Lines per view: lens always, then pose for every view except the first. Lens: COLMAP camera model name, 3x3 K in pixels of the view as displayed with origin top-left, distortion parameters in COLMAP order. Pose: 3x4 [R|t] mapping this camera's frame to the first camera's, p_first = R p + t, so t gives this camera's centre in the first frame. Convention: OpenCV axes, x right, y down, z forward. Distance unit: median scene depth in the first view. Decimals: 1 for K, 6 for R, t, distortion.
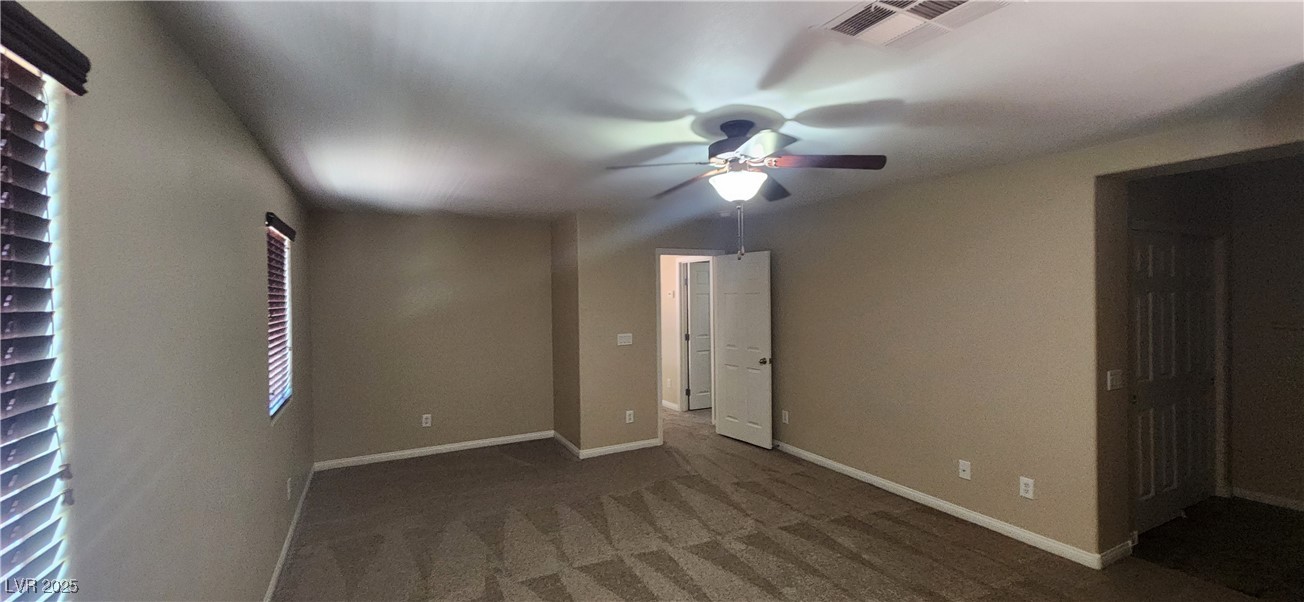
lens RADIAL K [[510.4, 0, 649.0], [0, 510.4, 301.2], [0, 0, 1]] dist [-0.002472, 0.000060]
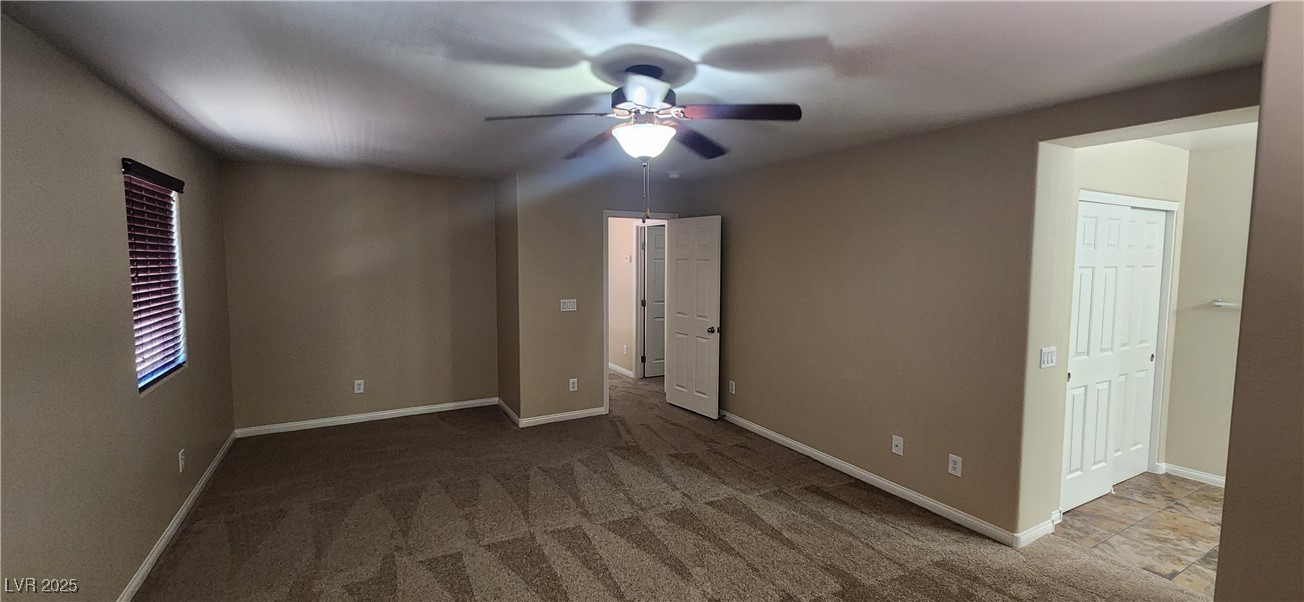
lens RADIAL K [[510.4, 0, 650.5], [0, 510.4, 295.8], [0, 0, 1]] dist [-0.002472, 0.000060]
pose [[0.999317, 0.016820, 0.032895, 0.111500], [-0.018779, 0.998010, 0.060191, -0.004669], [-0.031817, -0.060767, 0.997645, 0.059254]]
